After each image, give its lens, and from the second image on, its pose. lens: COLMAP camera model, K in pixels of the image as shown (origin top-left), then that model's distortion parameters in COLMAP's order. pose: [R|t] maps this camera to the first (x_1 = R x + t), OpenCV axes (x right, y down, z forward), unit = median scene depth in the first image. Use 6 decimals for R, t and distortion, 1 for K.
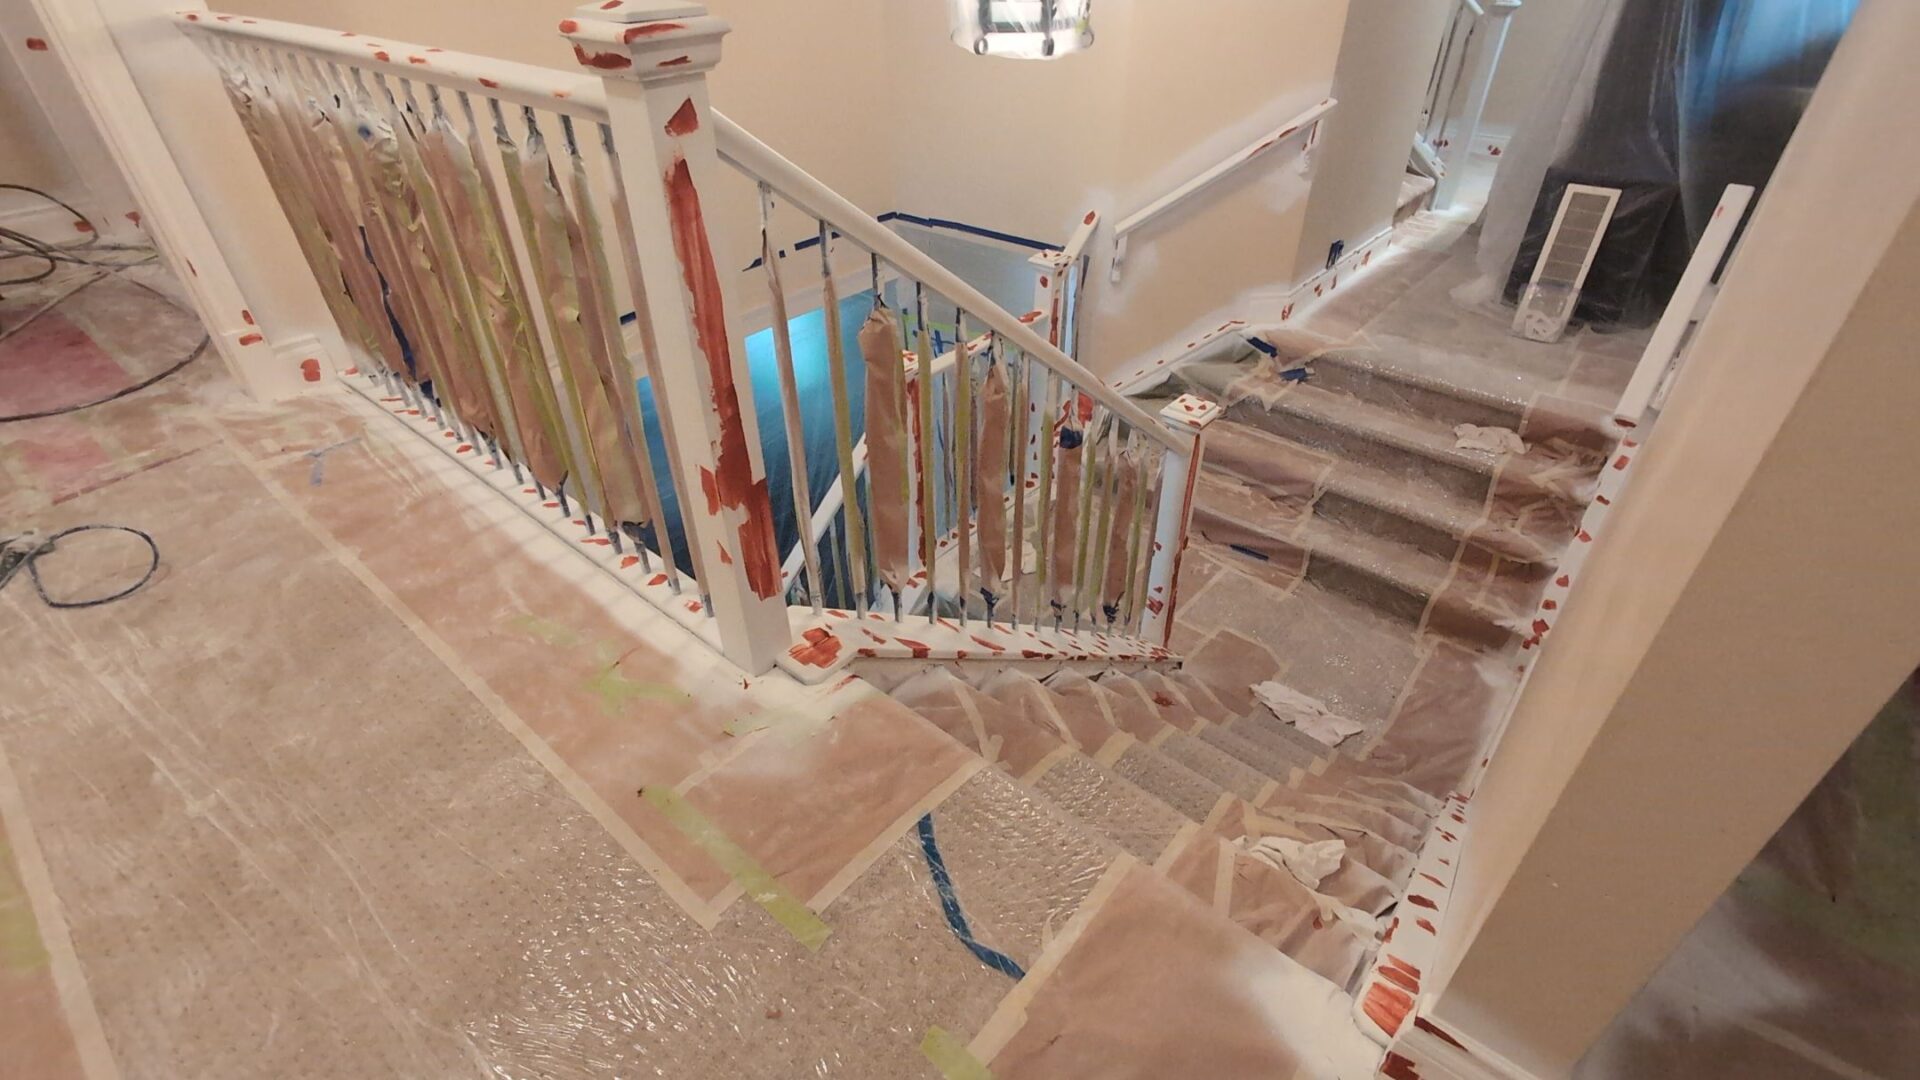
lens RADIAL K [[879.6, 0, 966.0], [0, 879.6, 528.6], [0, 0, 1]] dist [0.013029, -0.000047]
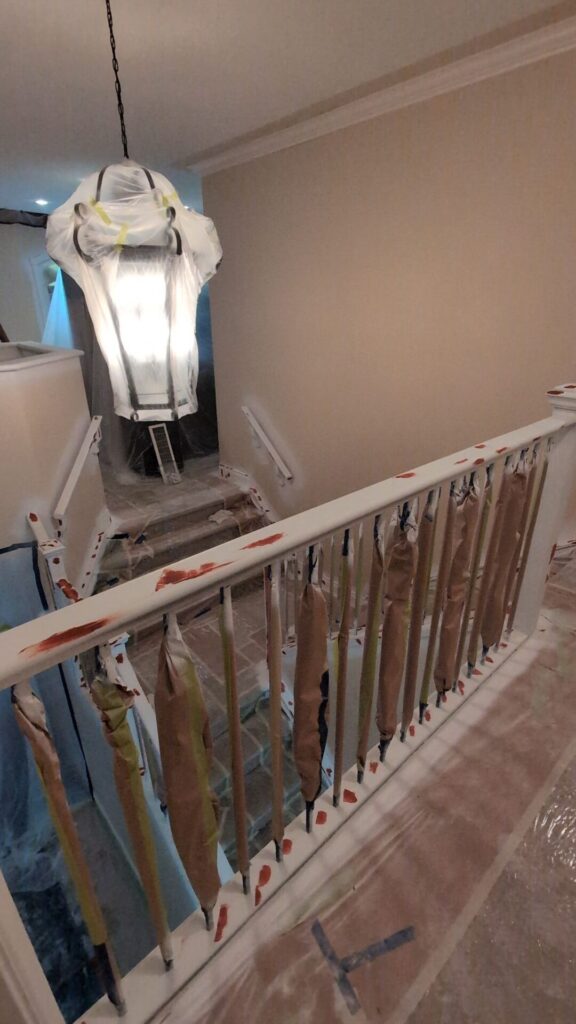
lens RADIAL K [[469.1, 0, 289.7], [0, 469.1, 514.6], [0, 0, 1]] dist [0.013029, -0.000047]
pose [[0.132879, -0.404179, 0.904977, -0.574865], [0.579971, 0.772136, 0.259692, -0.335466], [-0.803727, 0.490353, 0.337012, 0.399385]]
